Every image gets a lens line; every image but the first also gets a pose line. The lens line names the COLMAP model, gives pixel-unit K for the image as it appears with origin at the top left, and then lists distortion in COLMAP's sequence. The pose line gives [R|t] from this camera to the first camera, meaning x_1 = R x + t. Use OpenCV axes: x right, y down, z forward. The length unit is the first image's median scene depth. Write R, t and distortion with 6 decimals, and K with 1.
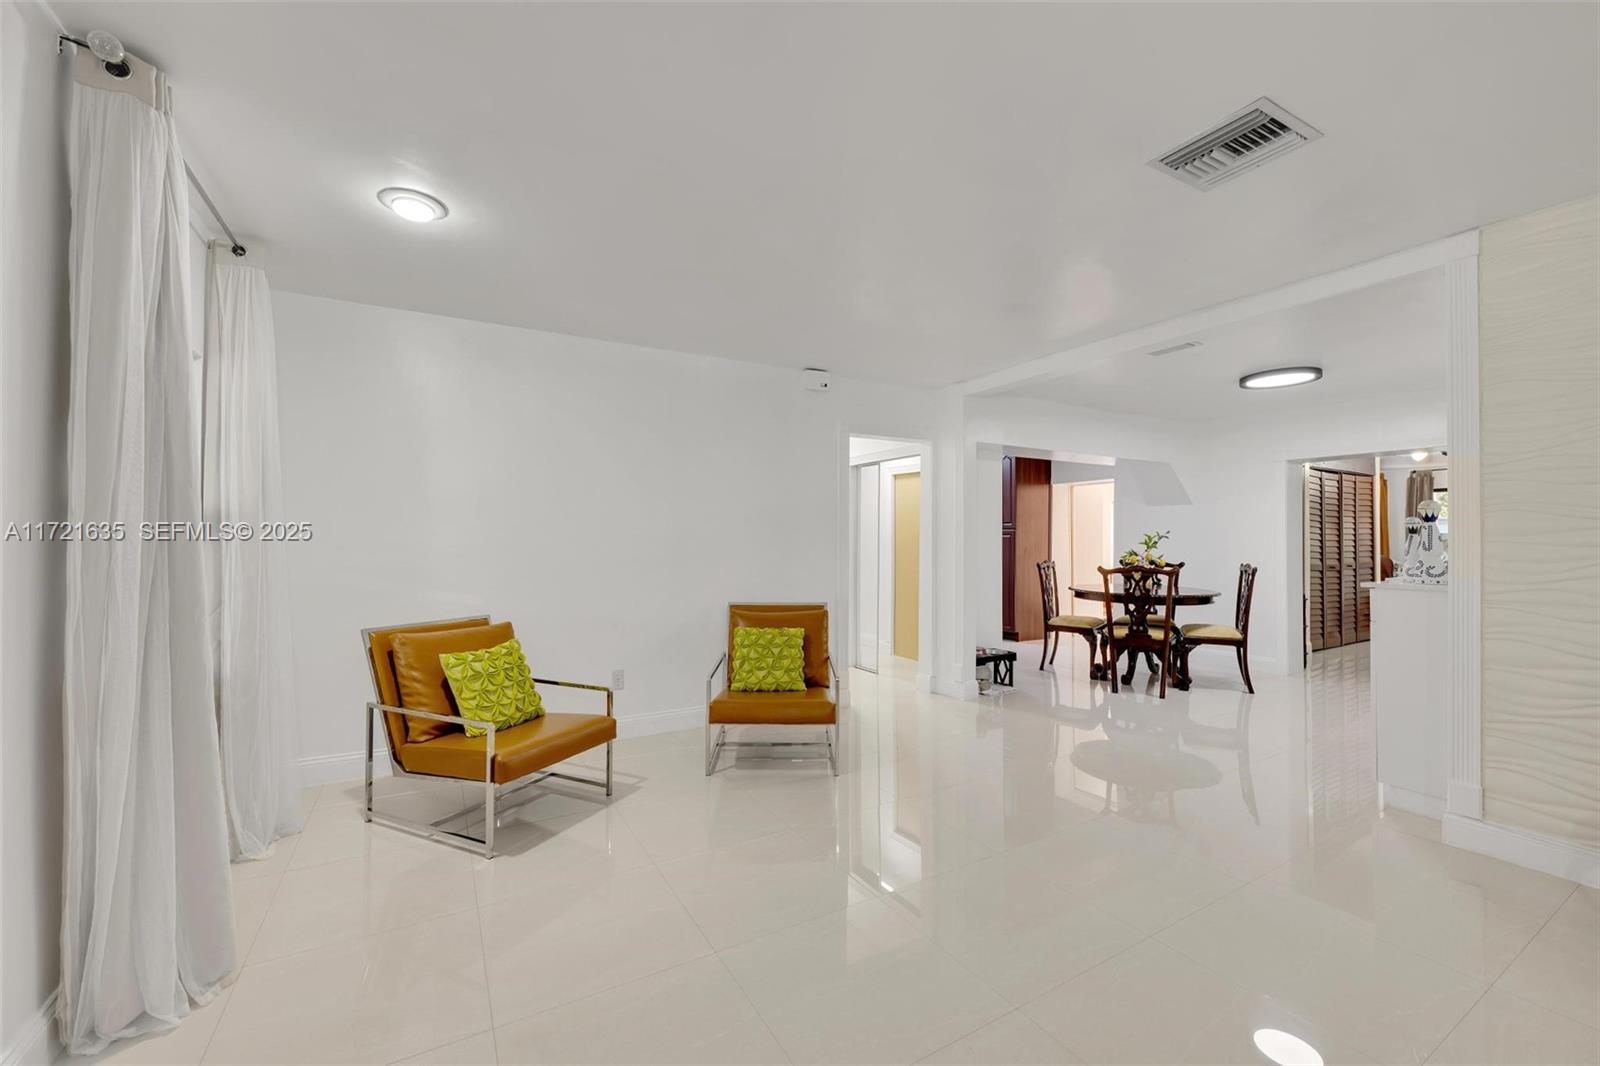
lens RADIAL K [[630.5, 0, 794.0], [0, 630.5, 531.9], [0, 0, 1]] dist [-0.000905, -0.000111]
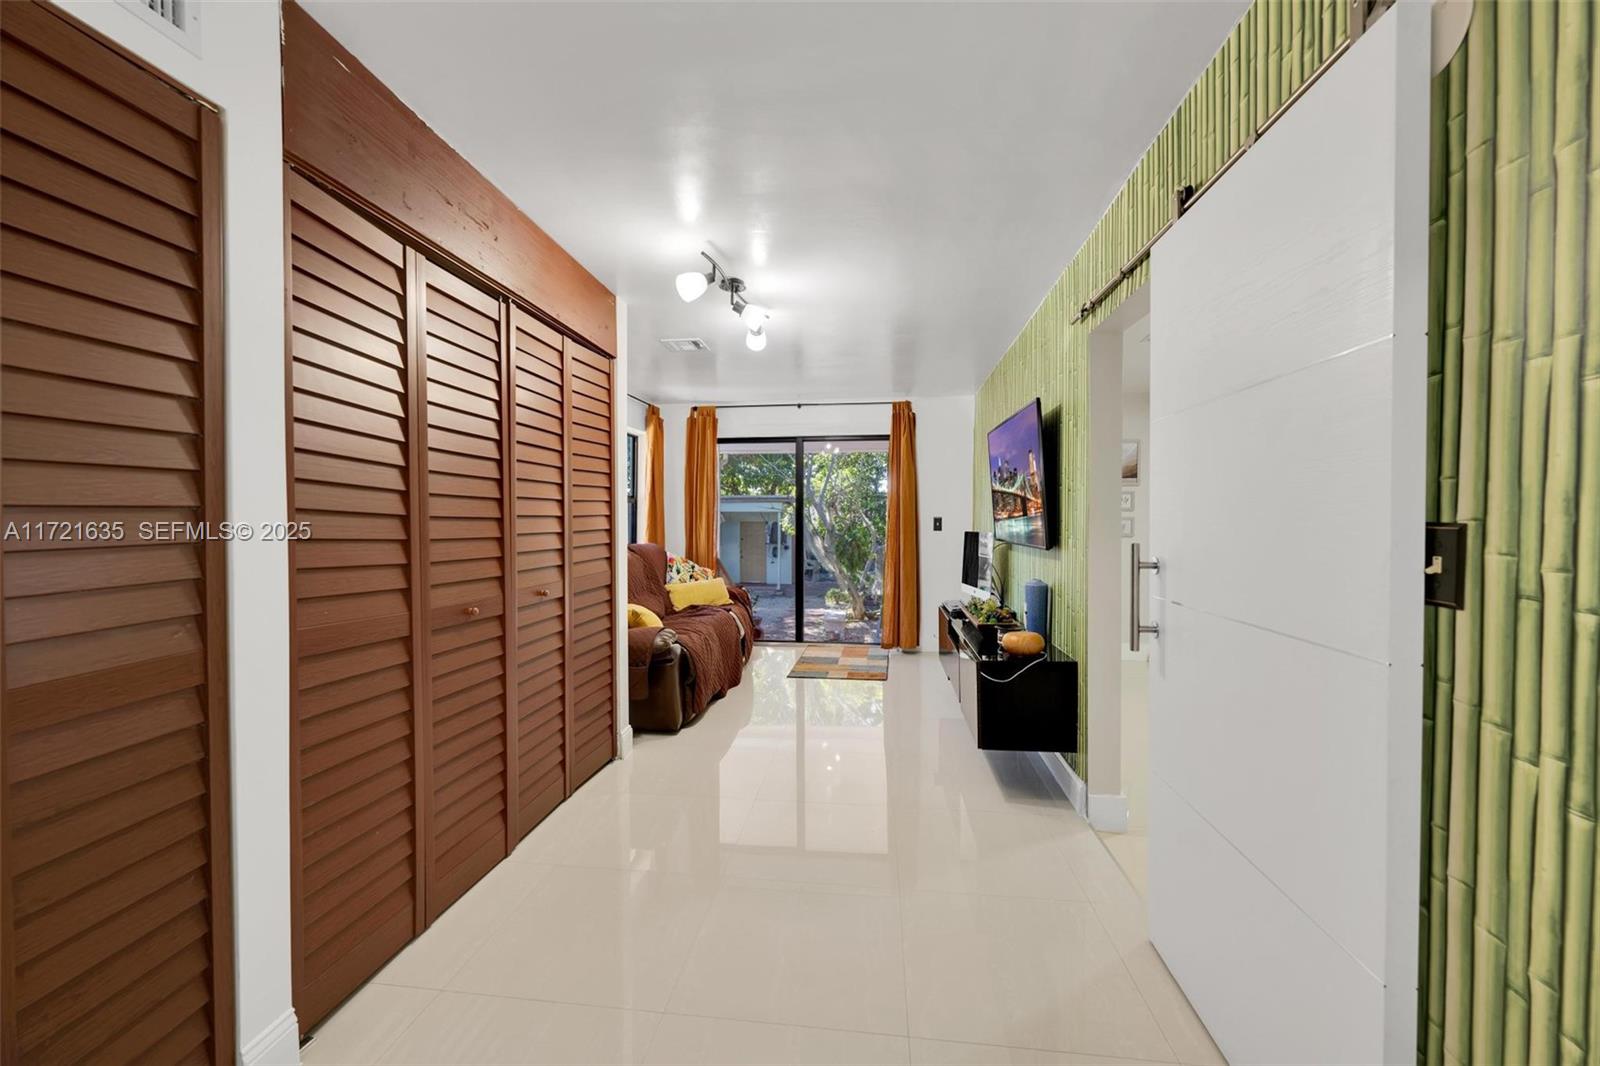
lens RADIAL K [[630.5, 0, 794.0], [0, 630.5, 531.9], [0, 0, 1]] dist [-0.000905, -0.000111]
pose [[0.608655, -0.017056, 0.793251, 0.960136], [-0.009878, 0.999529, 0.029070, 0.013662], [-0.793373, -0.025529, 0.608200, 0.947814]]
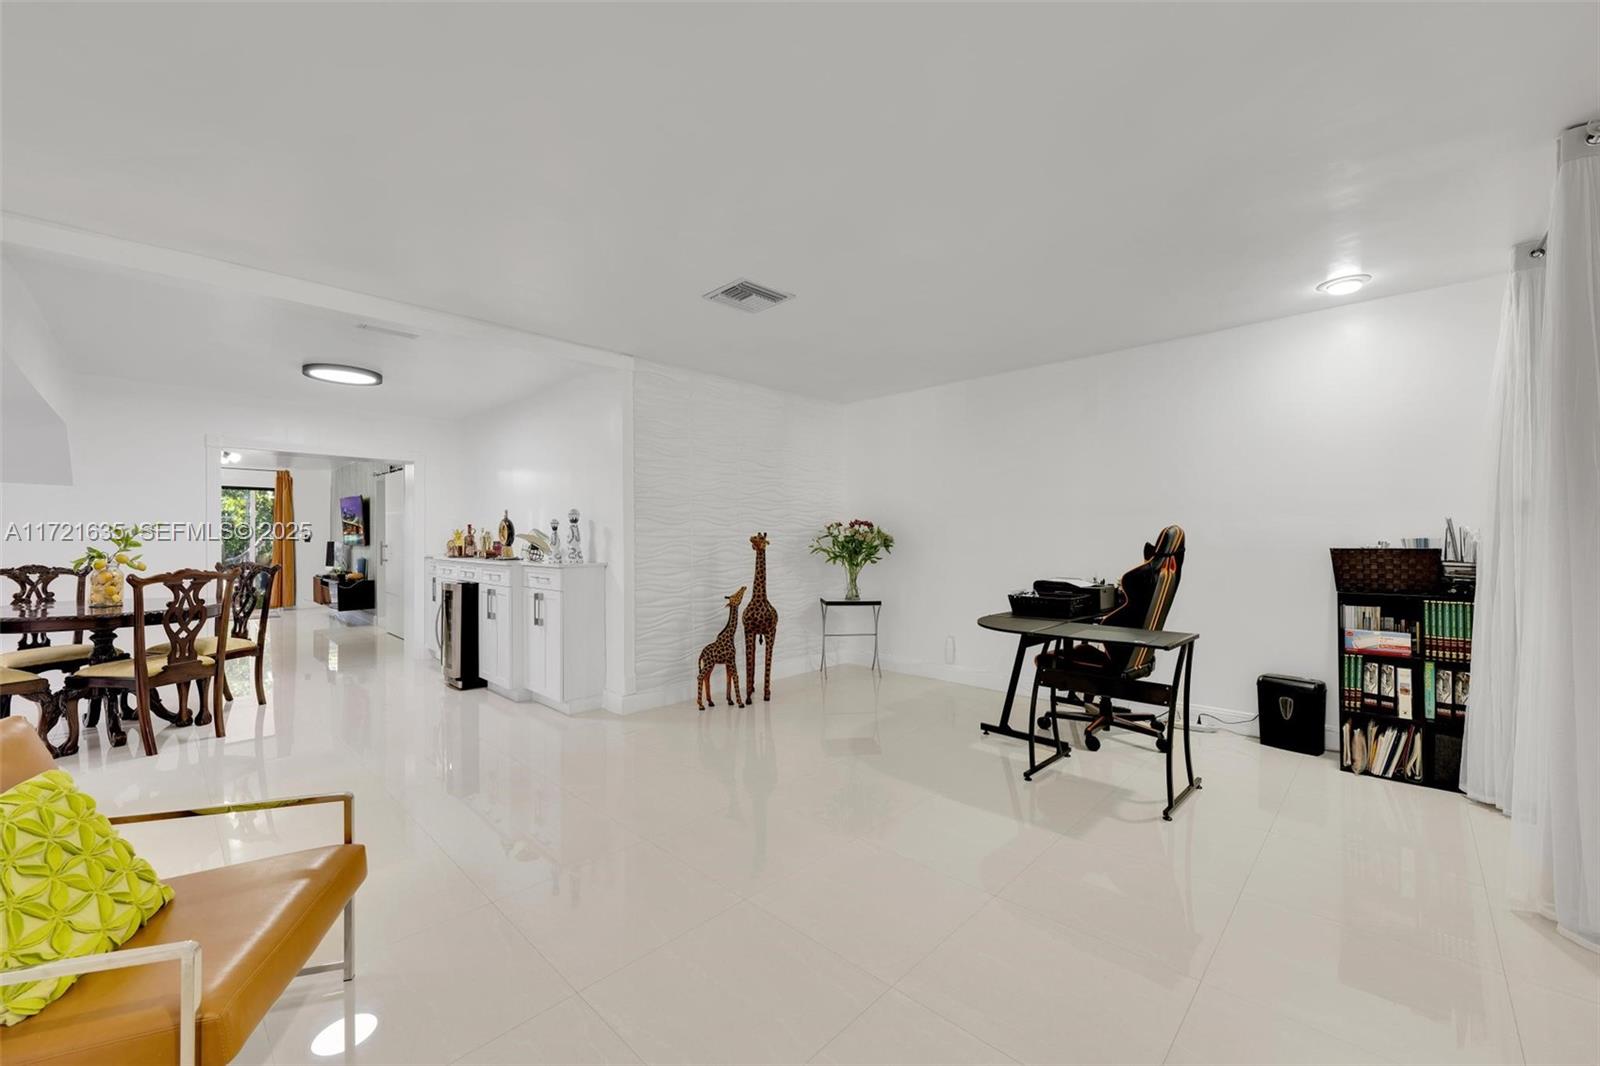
lens RADIAL K [[630.5, 0, 794.0], [0, 630.5, 531.9], [0, 0, 1]] dist [-0.000905, -0.000111]
pose [[-0.271972, 0.003193, 0.962300, -0.334268], [-0.011424, 0.999913, -0.006546, 0.005556], [-0.962237, -0.012774, -0.271912, 0.483818]]
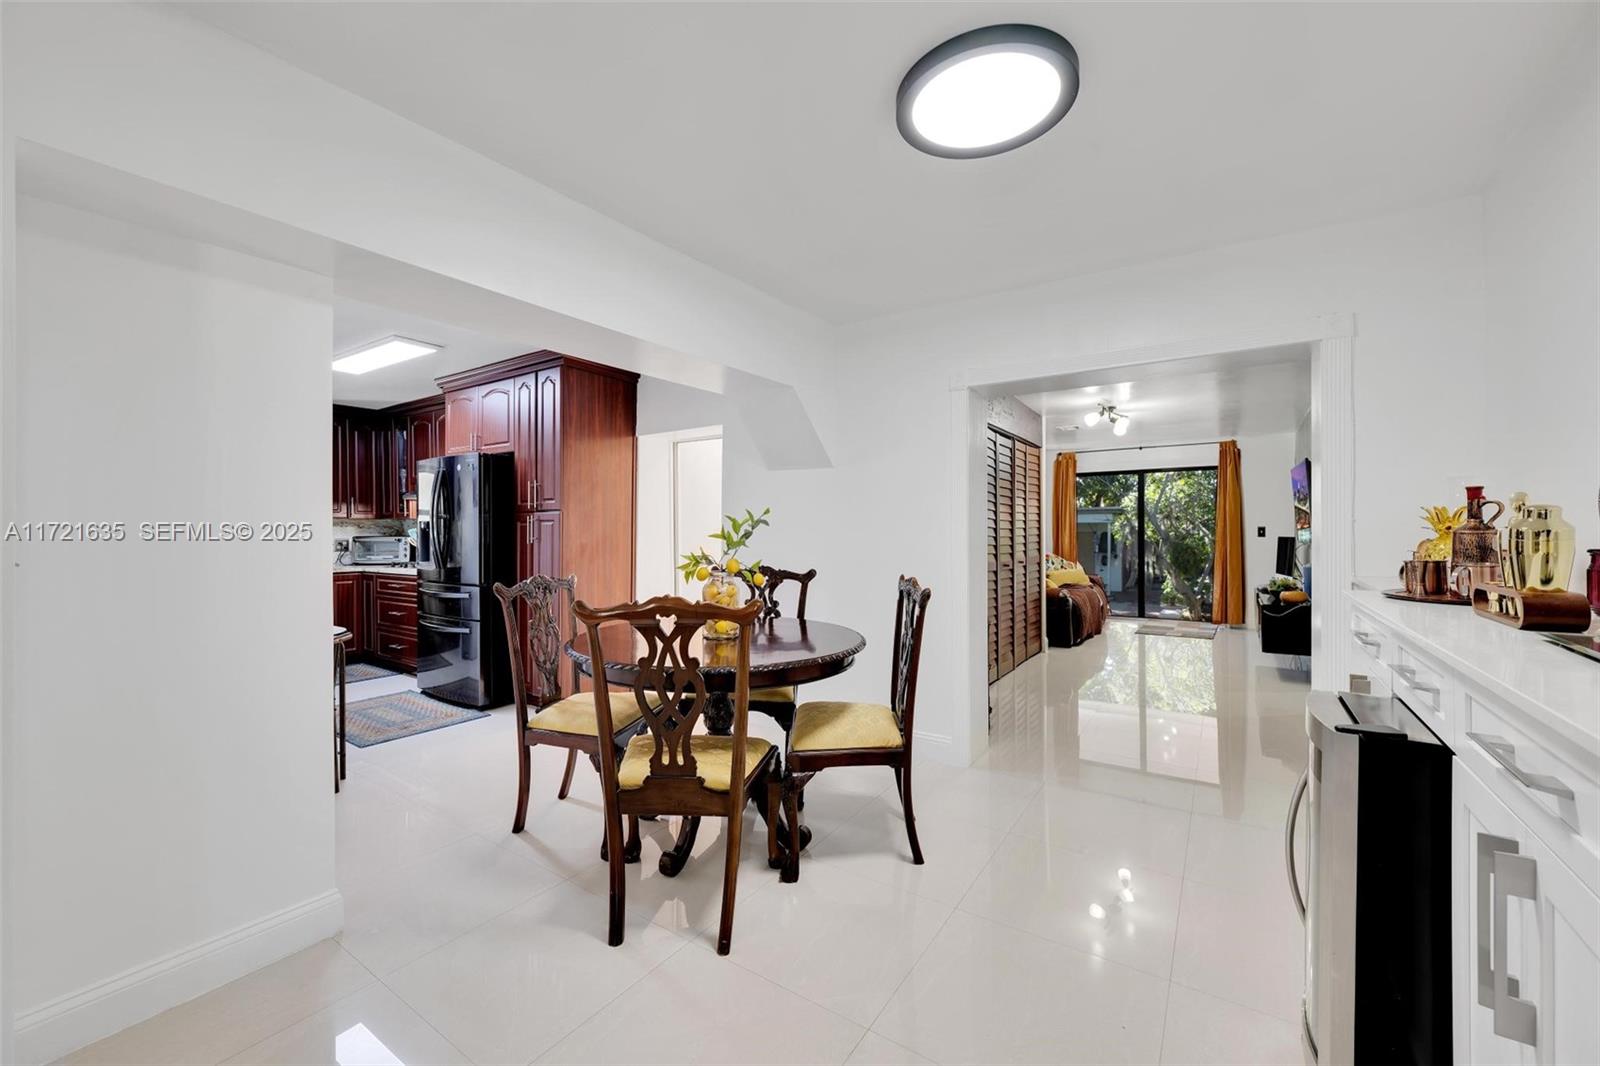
lens RADIAL K [[630.5, 0, 794.0], [0, 630.5, 531.9], [0, 0, 1]] dist [-0.000905, -0.000111]
pose [[0.903250, -0.006695, 0.429062, 0.422437], [0.001099, 0.999911, 0.013289, 0.009489], [-0.429113, -0.011531, 0.903177, 0.590866]]
